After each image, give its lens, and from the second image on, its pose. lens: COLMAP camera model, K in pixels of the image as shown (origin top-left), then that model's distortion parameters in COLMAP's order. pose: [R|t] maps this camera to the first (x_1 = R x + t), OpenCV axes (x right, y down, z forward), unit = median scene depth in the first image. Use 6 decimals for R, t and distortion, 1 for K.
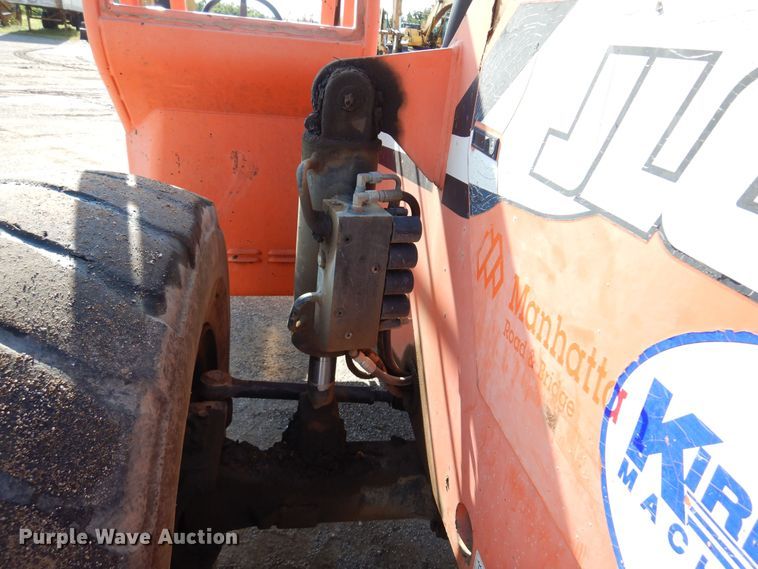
lens RADIAL K [[540.4, 0, 377.4], [0, 540.4, 286.2], [0, 0, 1]] dist [0.014560, -0.003629]
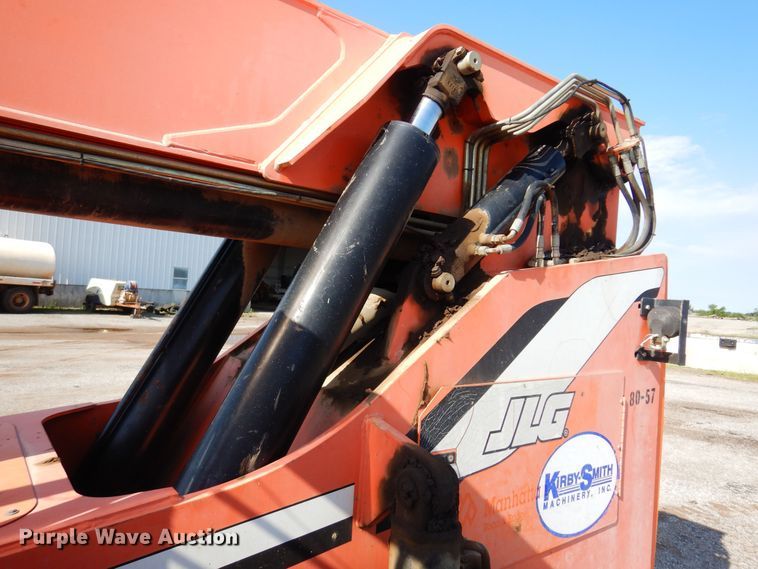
lens RADIAL K [[540.4, 0, 377.4], [0, 540.4, 286.2], [0, 0, 1]] dist [0.014560, -0.003629]
pose [[-0.444128, -0.113869, 0.888698, -1.942187], [0.280408, 0.924396, 0.258578, -2.105810], [-0.850953, 0.364040, -0.378621, 2.677950]]
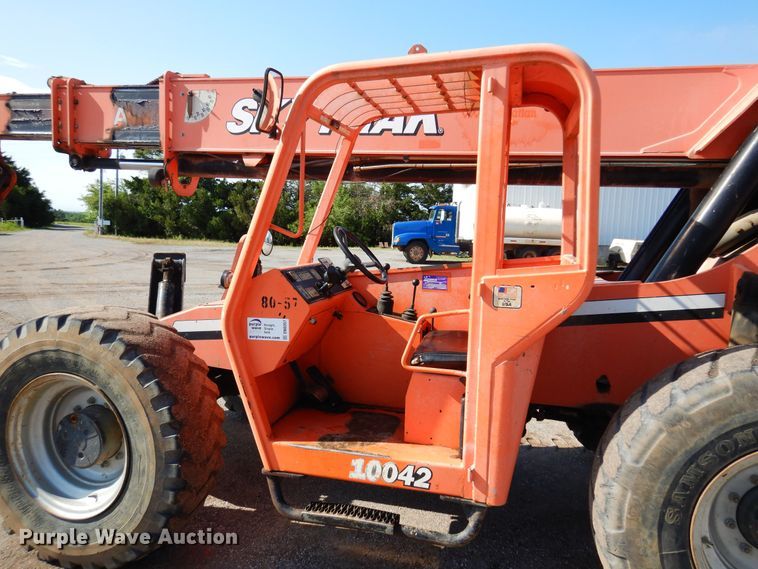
lens RADIAL K [[540.4, 0, 377.4], [0, 540.4, 286.2], [0, 0, 1]] dist [0.014560, -0.003629]
pose [[0.414424, -0.172814, 0.893526, -6.301525], [0.389095, 0.921195, -0.002300, -2.089928], [-0.822714, 0.348620, 0.449006, 2.561992]]
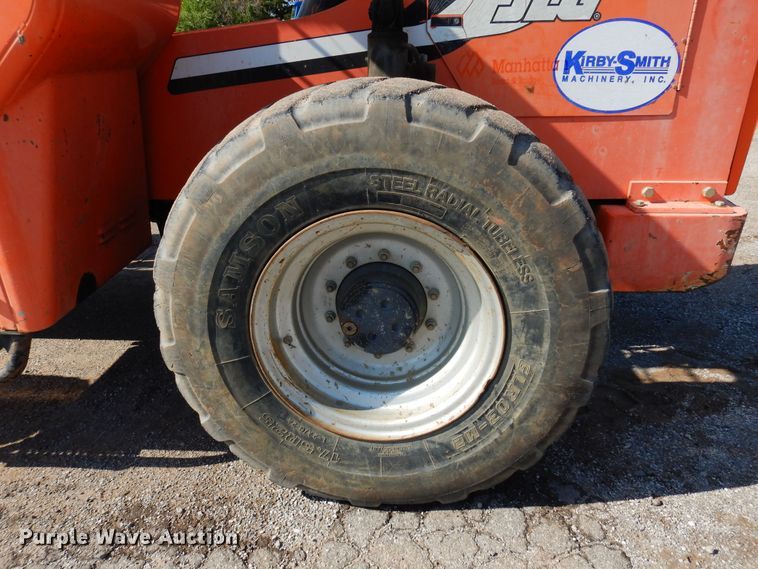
lens RADIAL K [[540.4, 0, 377.4], [0, 540.4, 286.2], [0, 0, 1]] dist [0.014560, -0.003629]
pose [[0.236213, -0.483925, 0.842627, -4.310654], [0.437585, 0.827237, 0.352418, -0.459483], [-0.867596, 0.285476, 0.407162, 1.003541]]
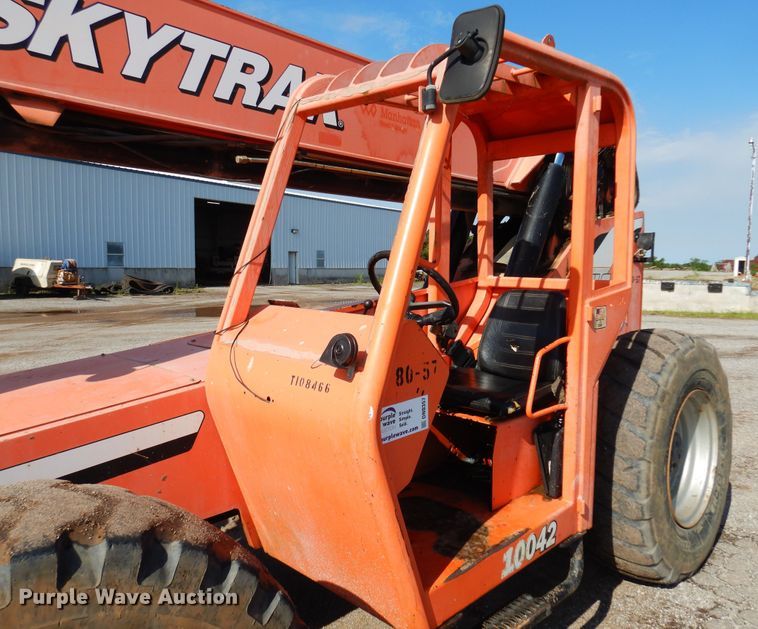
lens RADIAL K [[601.9, 0, 415.9], [0, 601.9, 316.6], [0, 0, 1]] dist [0.007447, 0.007382]
pose [[-0.602191, -0.170582, 0.779916, -4.872965], [0.275806, 0.872308, 0.403745, -4.107641], [-0.749198, 0.458237, -0.478248, 7.339289]]
